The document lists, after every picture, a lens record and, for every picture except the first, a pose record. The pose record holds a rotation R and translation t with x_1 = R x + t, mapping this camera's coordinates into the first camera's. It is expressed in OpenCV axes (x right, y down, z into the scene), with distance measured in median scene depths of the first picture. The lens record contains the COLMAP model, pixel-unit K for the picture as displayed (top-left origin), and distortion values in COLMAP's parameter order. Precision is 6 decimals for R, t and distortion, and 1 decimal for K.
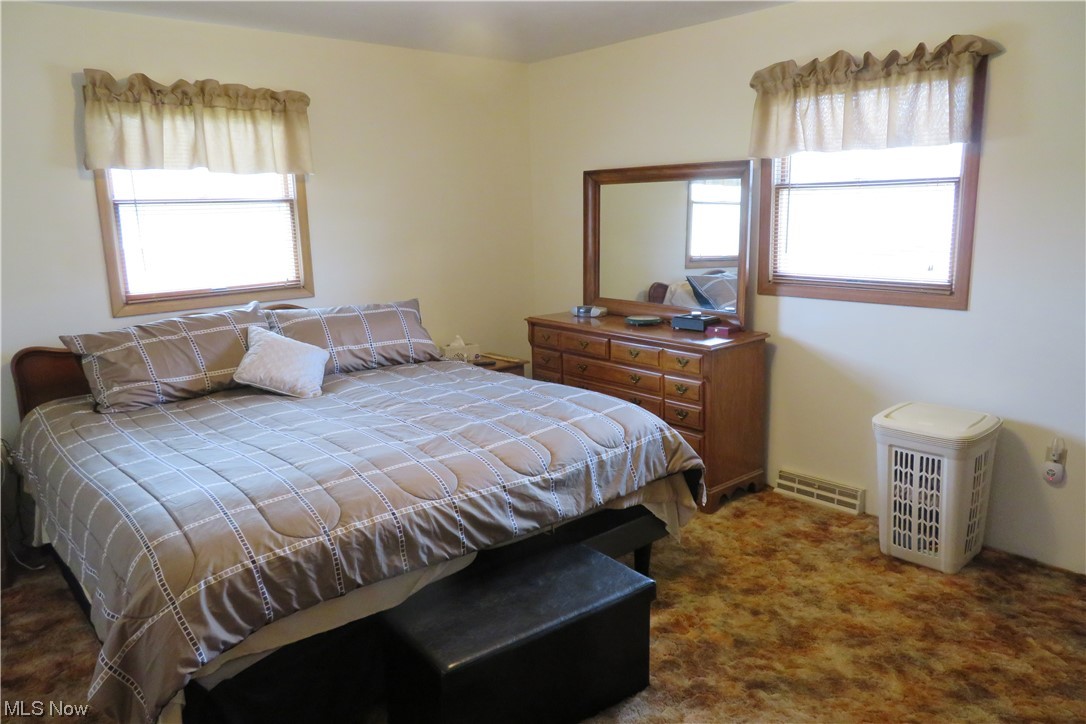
lens RADIAL K [[769.3, 0, 543.0], [0, 769.3, 362.0], [0, 0, 1]] dist [-0.017668, 0.006211]
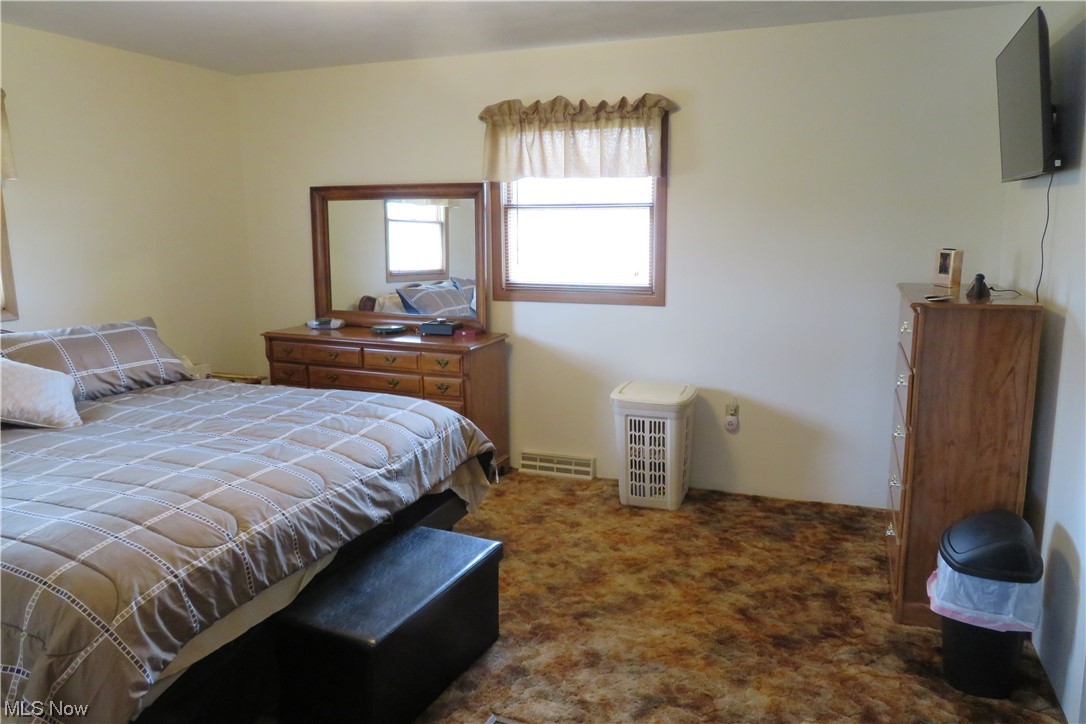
lens RADIAL K [[769.3, 0, 543.0], [0, 769.3, 362.0], [0, 0, 1]] dist [-0.017668, 0.006211]
pose [[0.884424, -0.065494, 0.462065, -0.244229], [0.076945, 0.997018, -0.005958, 0.019641], [-0.460297, 0.040823, 0.886826, -0.052064]]
